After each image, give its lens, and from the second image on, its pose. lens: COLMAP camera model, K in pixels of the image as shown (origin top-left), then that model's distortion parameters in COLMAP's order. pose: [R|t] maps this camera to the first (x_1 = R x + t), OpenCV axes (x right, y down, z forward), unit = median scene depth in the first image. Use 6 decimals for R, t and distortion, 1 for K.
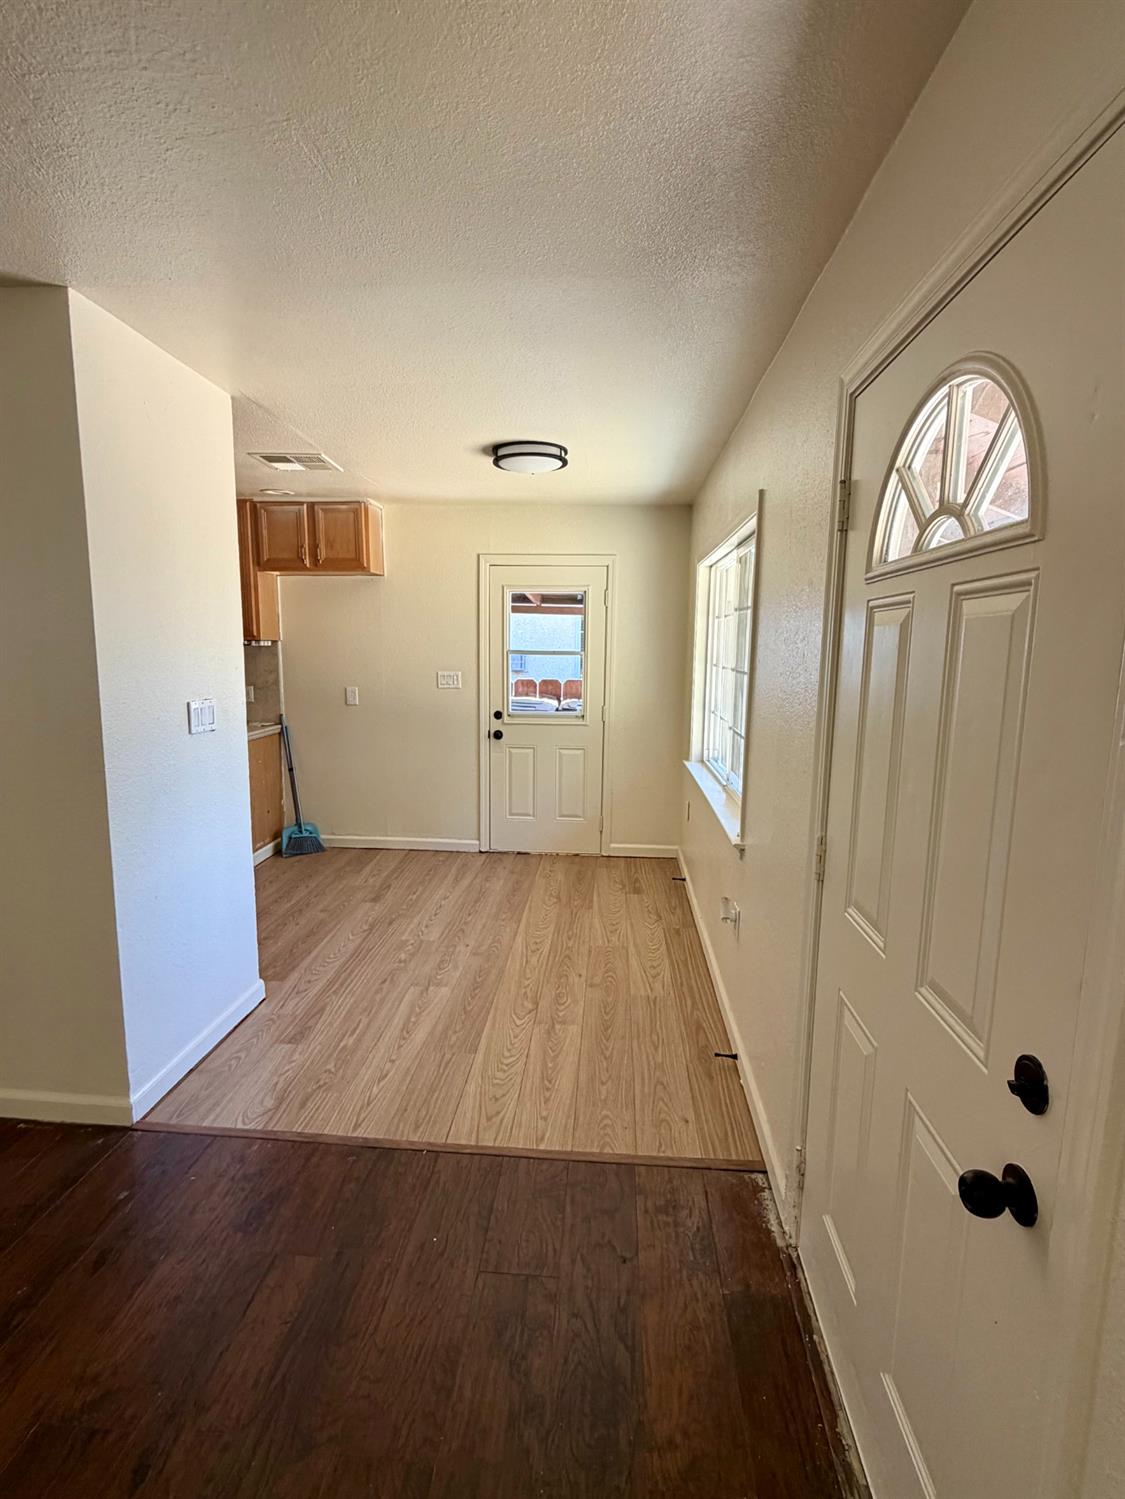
lens RADIAL K [[724.1, 0, 559.6], [0, 724.1, 752.4], [0, 0, 1]] dist [-0.000241, -0.000159]
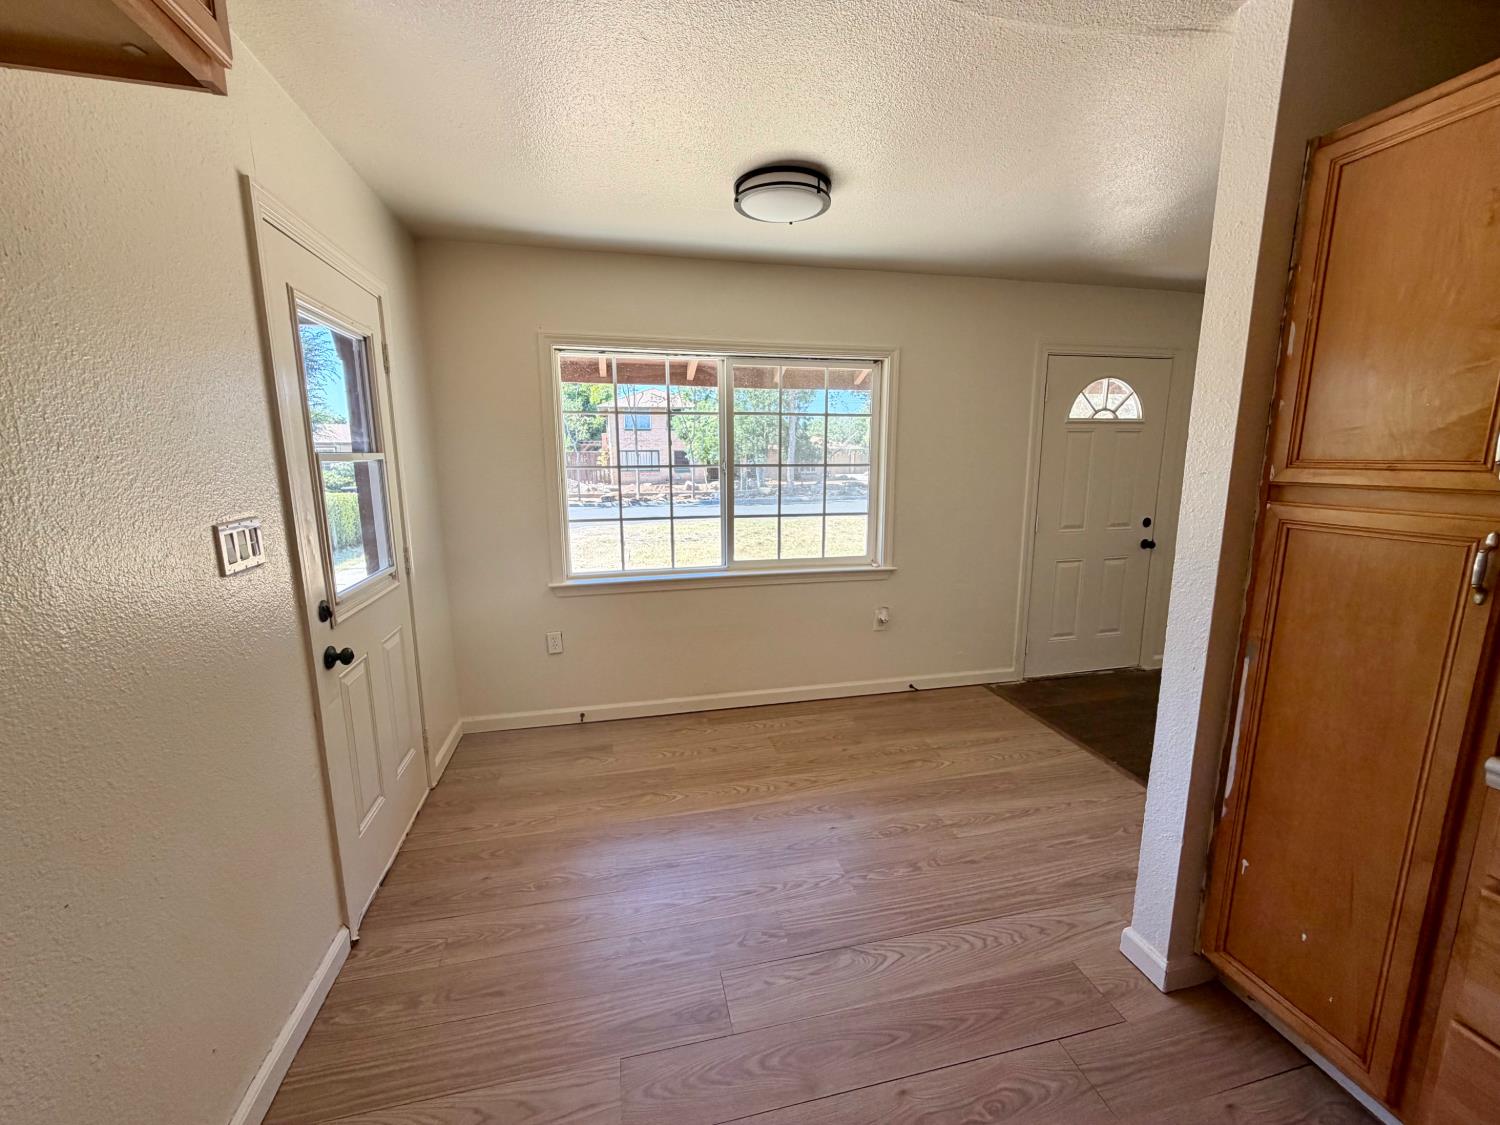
lens RADIAL K [[597.2, 0, 745.8], [0, 597.2, 562.9], [0, 0, 1]] dist [0.000284, -0.000286]
pose [[-0.294303, -0.179079, 0.938785, -0.753586], [0.142005, 0.963190, 0.228252, -0.196766], [-0.945103, 0.200488, -0.258040, 1.377767]]
